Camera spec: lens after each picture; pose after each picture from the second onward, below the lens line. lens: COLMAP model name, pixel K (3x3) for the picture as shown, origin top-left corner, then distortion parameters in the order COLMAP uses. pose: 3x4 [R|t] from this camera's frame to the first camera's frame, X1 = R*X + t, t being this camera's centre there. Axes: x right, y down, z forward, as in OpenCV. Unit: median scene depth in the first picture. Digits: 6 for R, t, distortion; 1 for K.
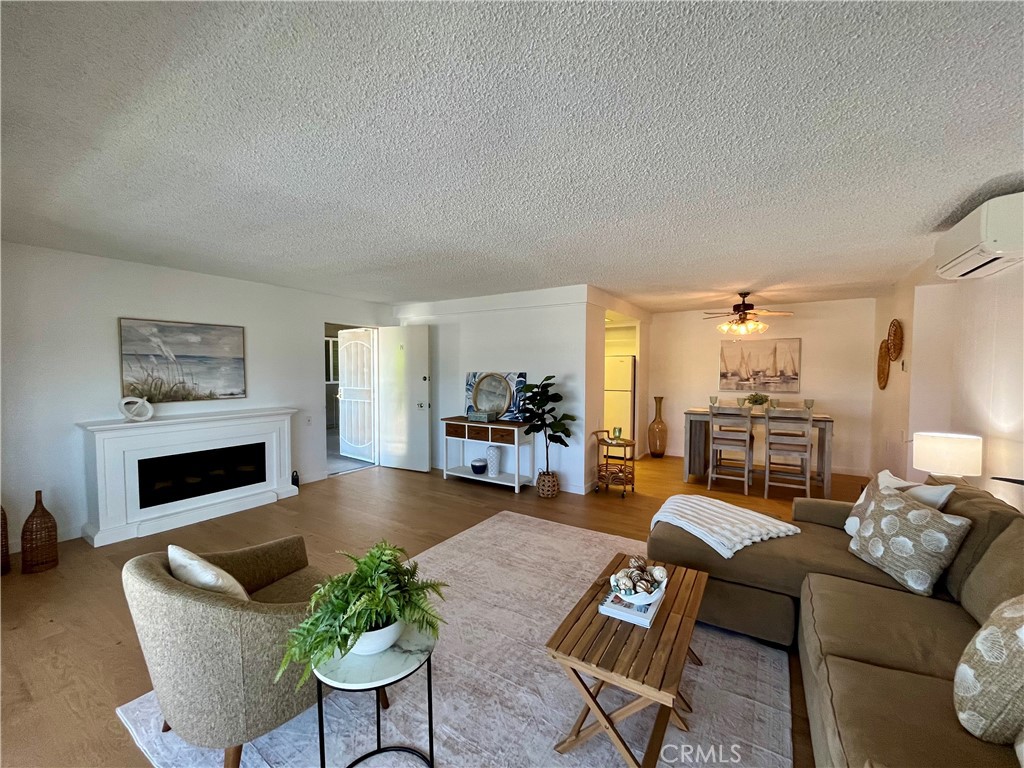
lens RADIAL K [[413.0, 0, 508.0], [0, 413.0, 388.2], [0, 0, 1]] dist [-0.003540, 0.000128]
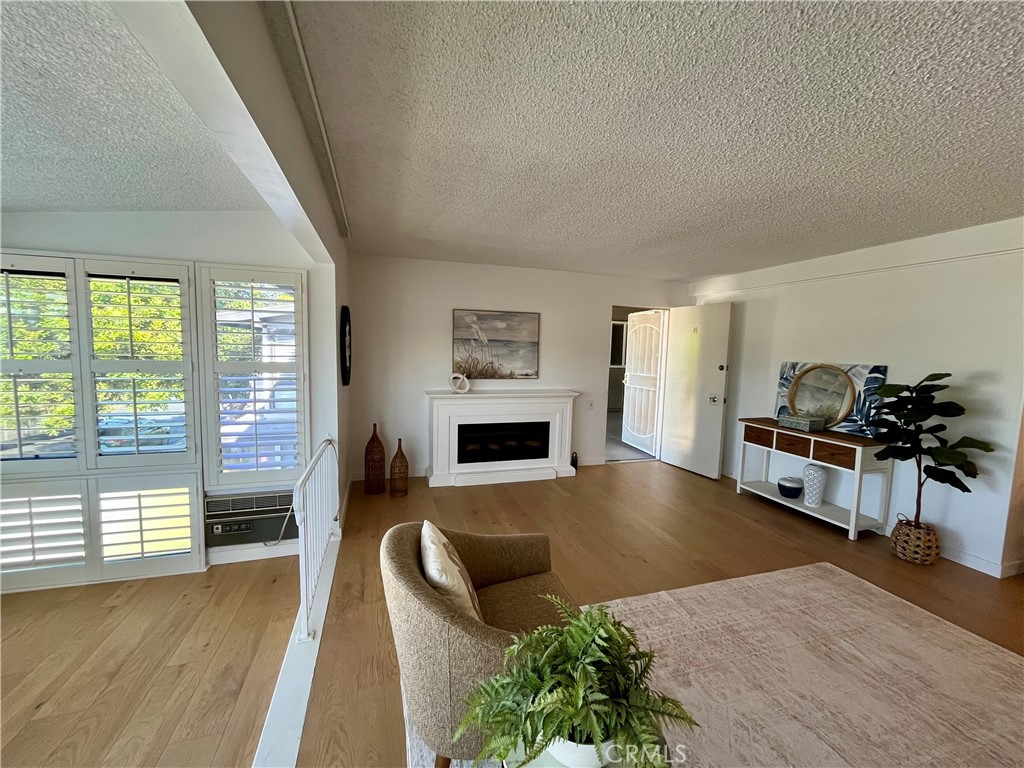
lens RADIAL K [[413.0, 0, 508.0], [0, 413.0, 388.2], [0, 0, 1]] dist [-0.003540, 0.000128]
pose [[0.769739, 0.075489, -0.633880, -0.003643], [-0.051051, 0.997082, 0.056751, -0.009284], [0.636314, -0.011324, 0.771347, 0.108044]]
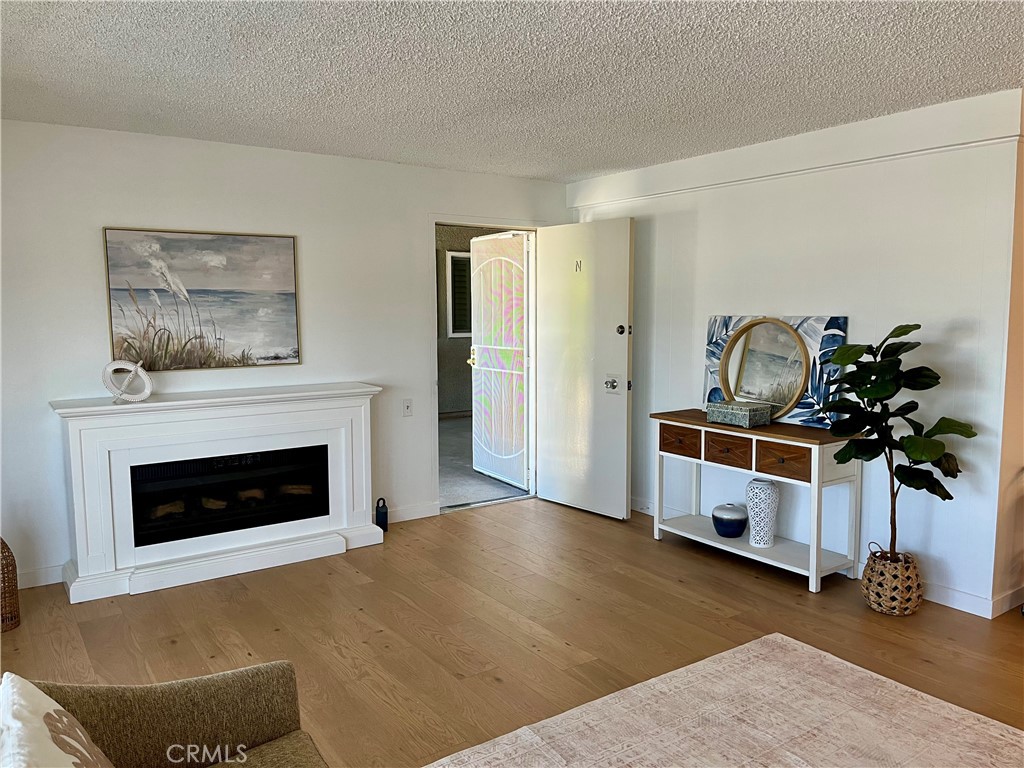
lens RADIAL K [[776.0, 0, 512.6], [0, 776.0, 388.1], [0, 0, 1]] dist [0.071128, -0.096460]
pose [[0.925798, 0.031038, -0.376743, 0.033854], [-0.009260, 0.998186, 0.059482, -0.009518], [0.377906, -0.051580, 0.924406, 0.123404]]
